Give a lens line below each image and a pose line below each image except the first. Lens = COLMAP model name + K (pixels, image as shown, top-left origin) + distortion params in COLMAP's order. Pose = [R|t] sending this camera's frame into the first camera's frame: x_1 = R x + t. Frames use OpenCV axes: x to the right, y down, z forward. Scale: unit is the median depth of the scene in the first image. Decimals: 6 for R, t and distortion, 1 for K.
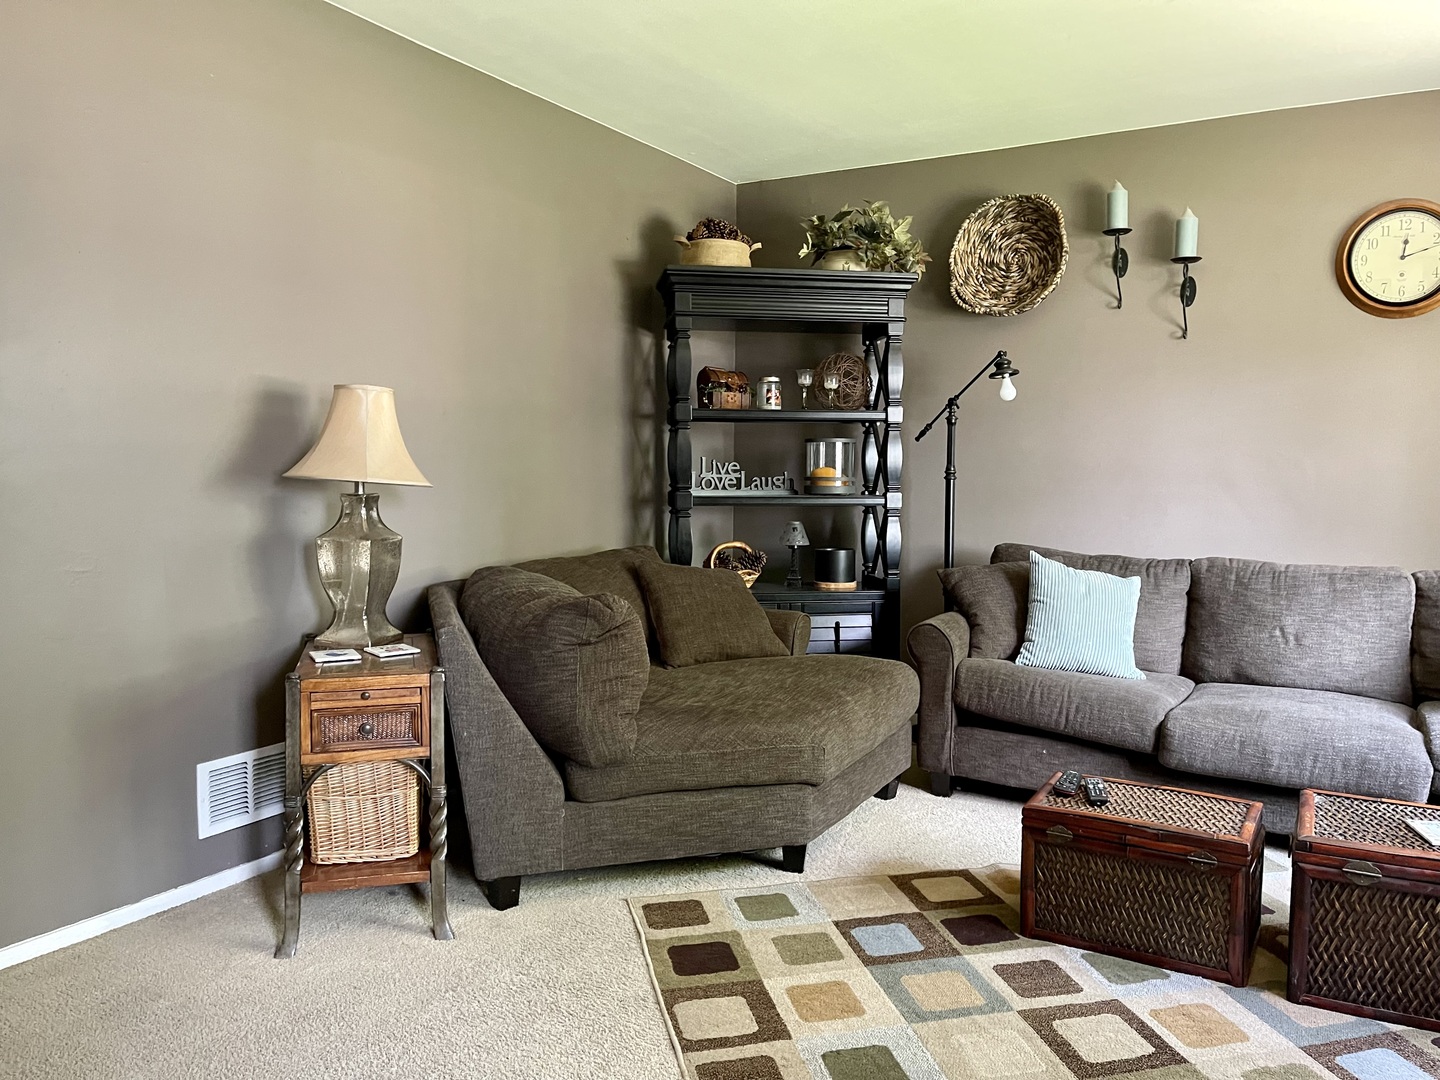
lens RADIAL K [[1093.1, 0, 724.6], [0, 1093.1, 539.5], [0, 0, 1]] dist [0.071542, -0.088388]
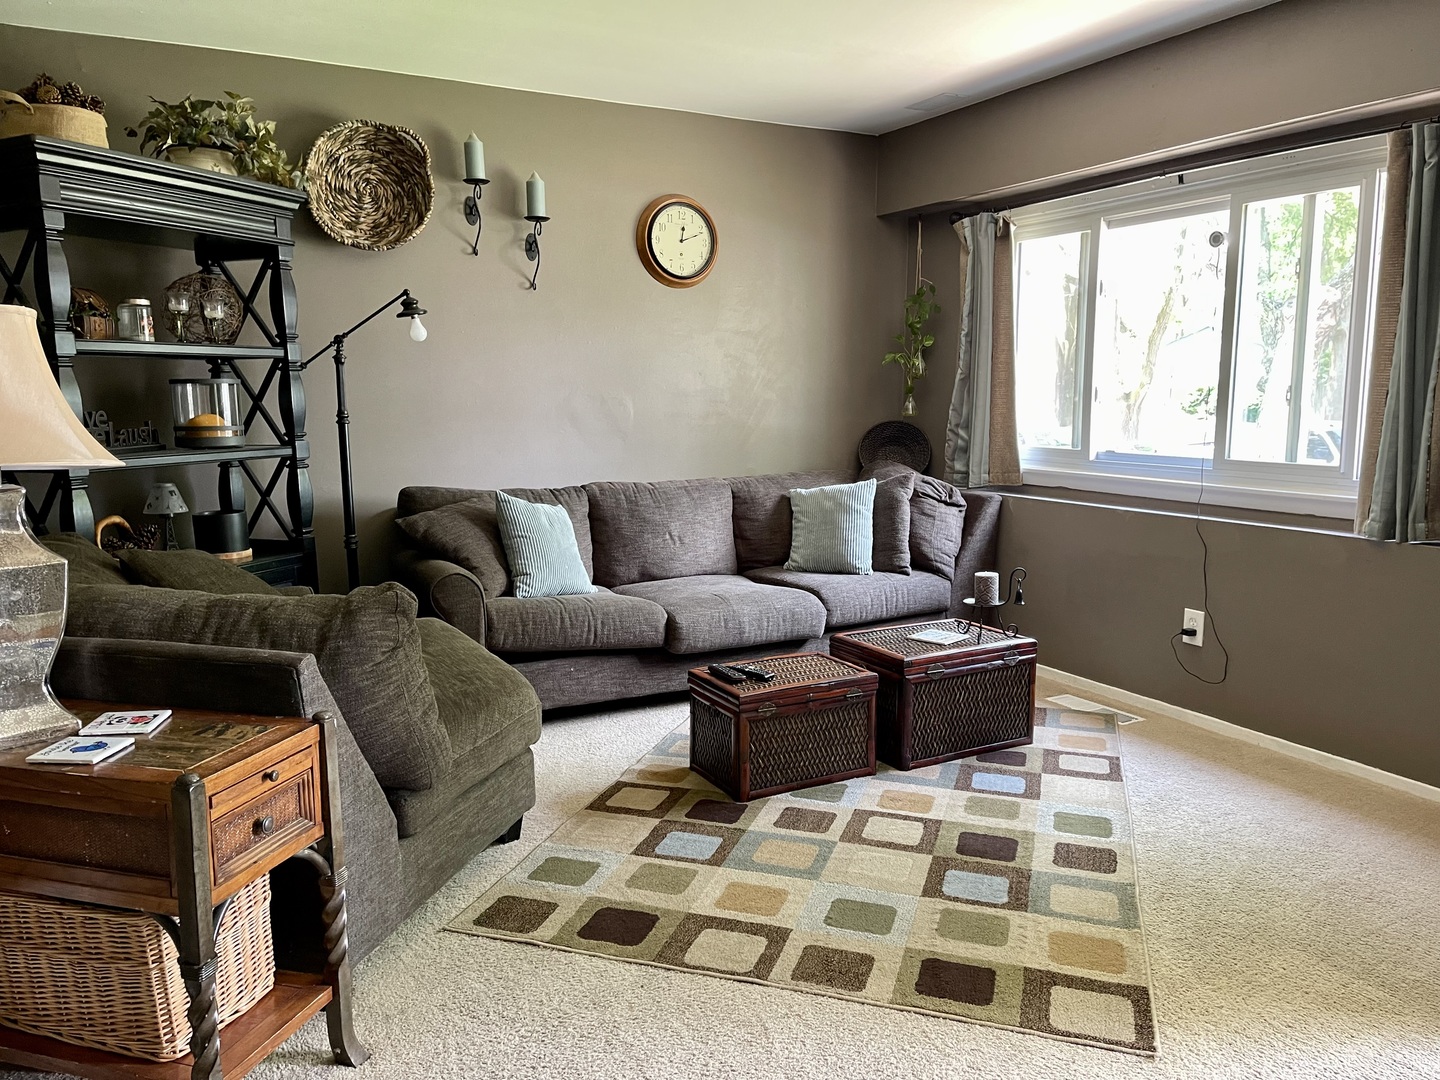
lens RADIAL K [[1093.1, 0, 730.1], [0, 1093.1, 554.9], [0, 0, 1]] dist [0.071542, -0.088388]
pose [[0.514310, -0.140289, 0.846052, -0.465413], [0.073549, 0.990110, 0.119467, -0.034868], [-0.854445, 0.000784, 0.519542, 0.252257]]
